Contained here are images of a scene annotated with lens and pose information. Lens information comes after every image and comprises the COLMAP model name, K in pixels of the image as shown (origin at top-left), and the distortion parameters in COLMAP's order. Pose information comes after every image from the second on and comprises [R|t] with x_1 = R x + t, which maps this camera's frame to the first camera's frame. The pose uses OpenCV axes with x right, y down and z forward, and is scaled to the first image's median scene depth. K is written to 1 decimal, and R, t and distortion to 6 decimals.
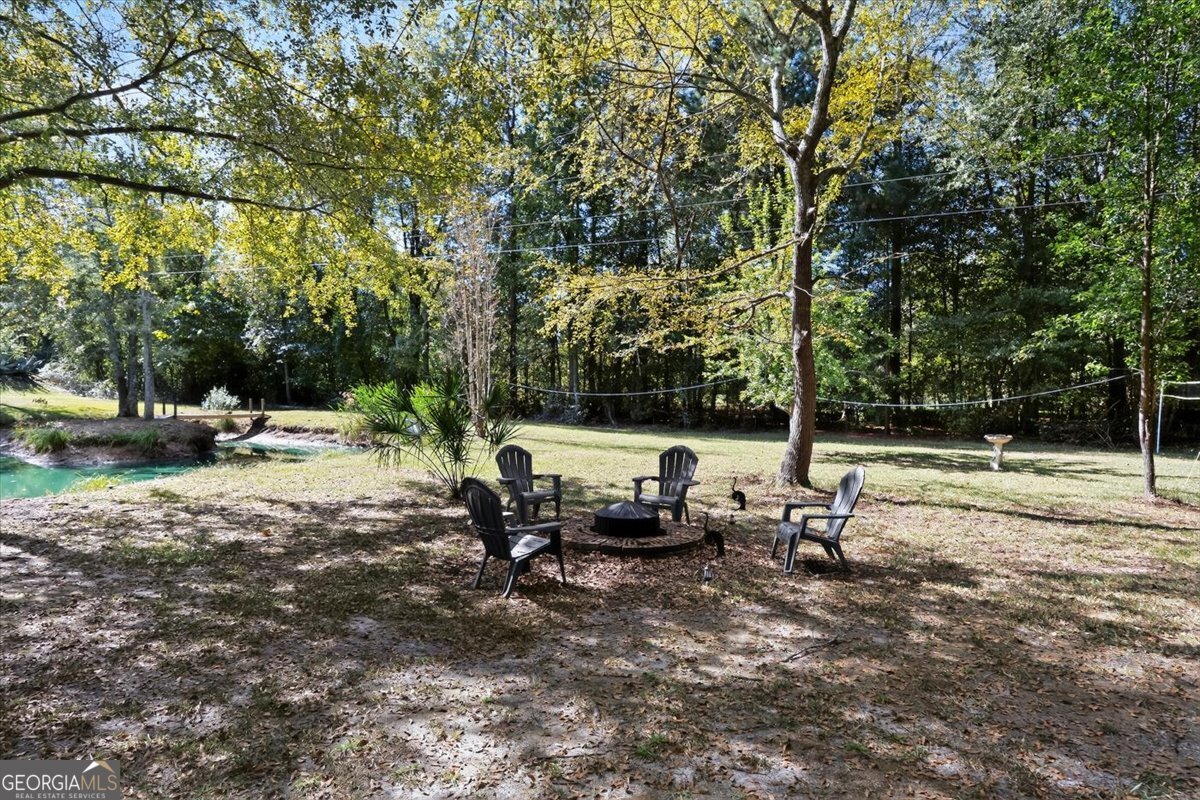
lens RADIAL K [[464.9, 0, 600.0], [0, 464.9, 400.0], [0, 0, 1]] dist [0.001468, 0.000124]
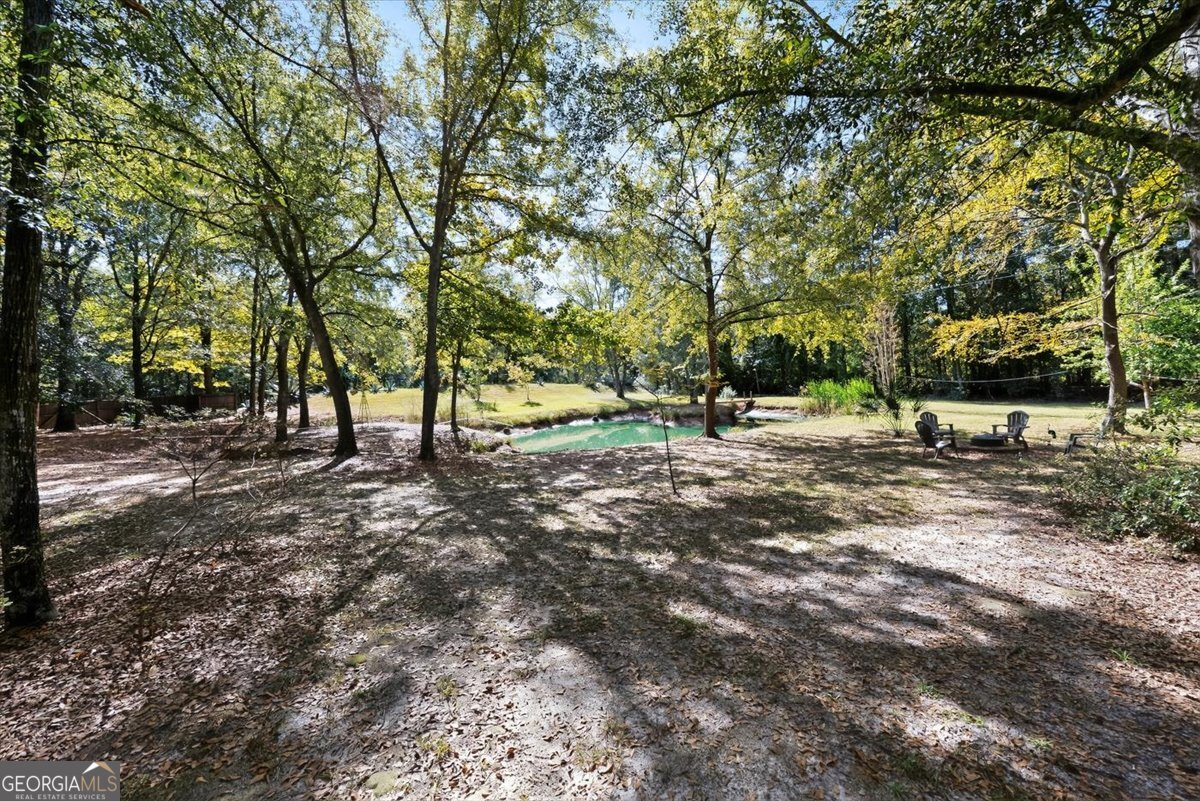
lens RADIAL K [[510.8, 0, 601.5], [0, 510.8, 372.1], [0, 0, 1]] dist [-0.000270, -0.000259]
pose [[0.781176, -0.063270, -0.621097, 0.101849], [0.059605, 0.997865, -0.026684, -0.094708], [0.621459, -0.016175, 0.783280, -1.481918]]
